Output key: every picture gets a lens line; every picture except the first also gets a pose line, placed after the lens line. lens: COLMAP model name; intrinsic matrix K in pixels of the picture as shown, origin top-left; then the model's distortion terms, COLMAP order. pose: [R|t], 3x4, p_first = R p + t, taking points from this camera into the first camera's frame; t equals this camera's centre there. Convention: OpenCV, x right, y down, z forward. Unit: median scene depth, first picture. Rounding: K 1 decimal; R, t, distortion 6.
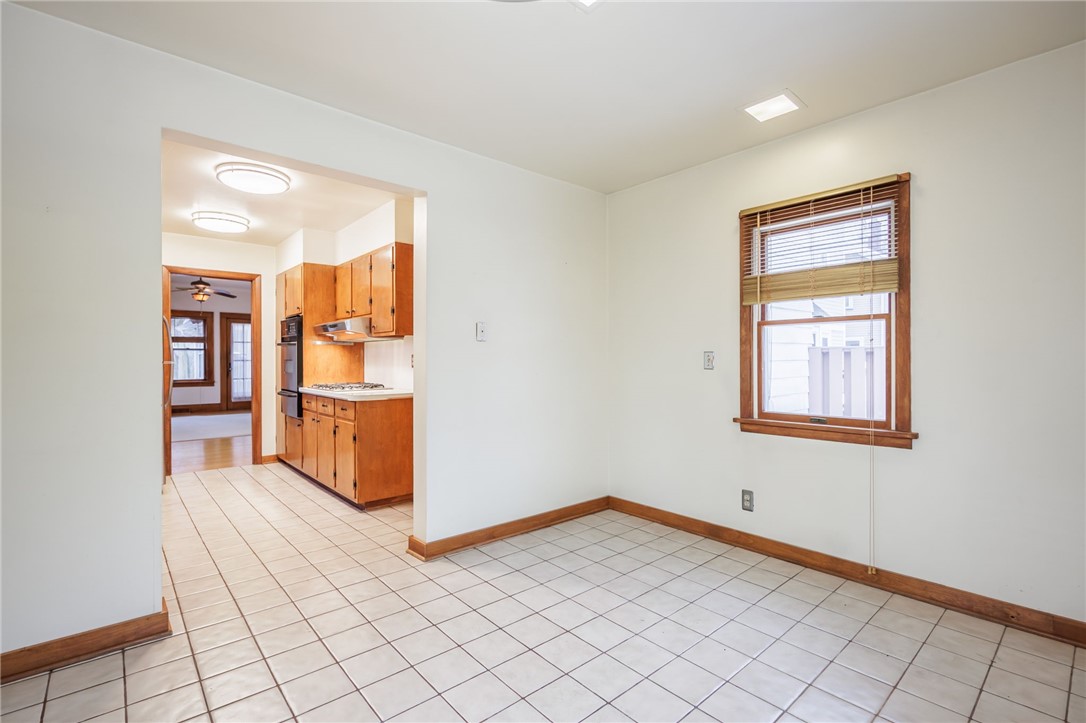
lens RADIAL K [[505.5, 0, 540.3], [0, 505.5, 362.2], [0, 0, 1]] dist [-0.001554, 0.000200]
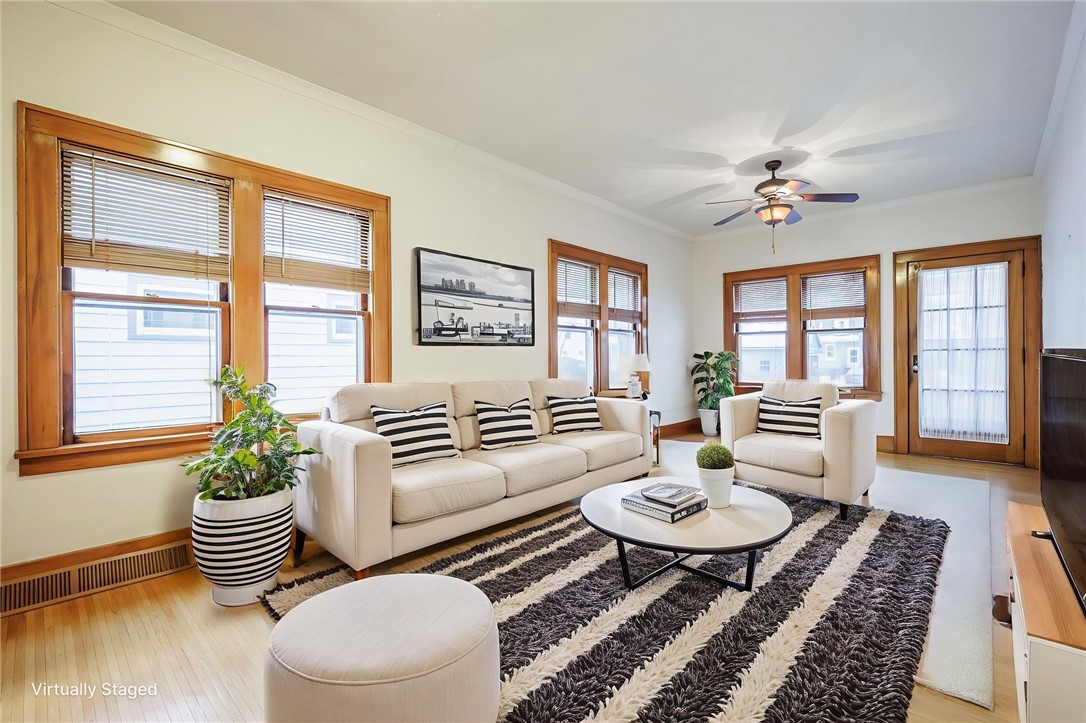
lens RADIAL K [[471.5, 0, 534.4], [0, 471.5, 360.5], [0, 0, 1]] dist [-0.004092, -0.000573]
pose [[0.111070, 0.009201, -0.993770, -0.218400], [0.004937, 0.999940, 0.009810, 0.000633], [0.993800, -0.005996, 0.111018, 0.605846]]
